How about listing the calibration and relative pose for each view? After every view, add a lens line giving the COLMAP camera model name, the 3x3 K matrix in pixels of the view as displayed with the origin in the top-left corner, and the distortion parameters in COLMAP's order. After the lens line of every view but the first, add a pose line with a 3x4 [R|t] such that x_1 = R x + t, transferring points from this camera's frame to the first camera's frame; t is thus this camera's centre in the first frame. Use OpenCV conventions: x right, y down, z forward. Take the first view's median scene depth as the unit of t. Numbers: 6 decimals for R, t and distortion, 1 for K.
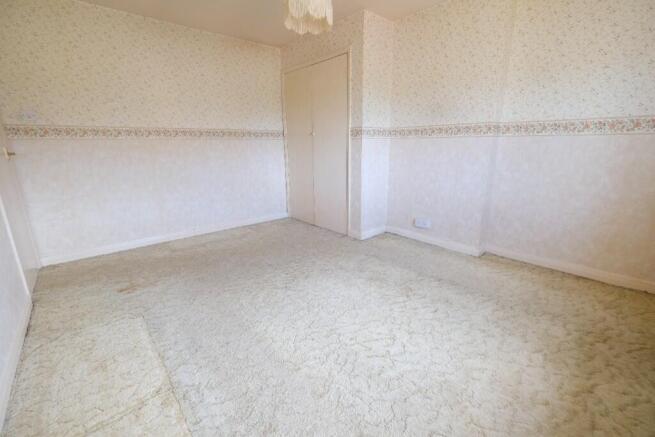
lens RADIAL K [[284.4, 0, 327.6], [0, 284.4, 215.4], [0, 0, 1]] dist [-0.002359, -0.000045]
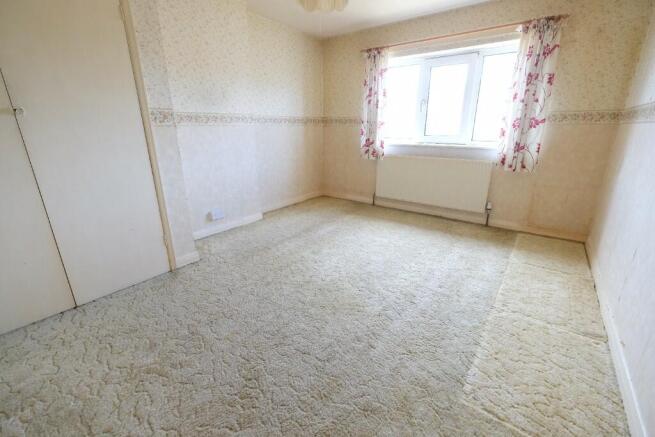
lens RADIAL K [[284.4, 0, 327.6], [0, 284.4, 215.4], [0, 0, 1]] dist [-0.002359, -0.000045]
pose [[-0.191843, -0.294316, 0.936256, -0.785844], [0.233603, 0.912864, 0.334828, -0.247532], [-0.953219, 0.282946, -0.106373, 0.890361]]
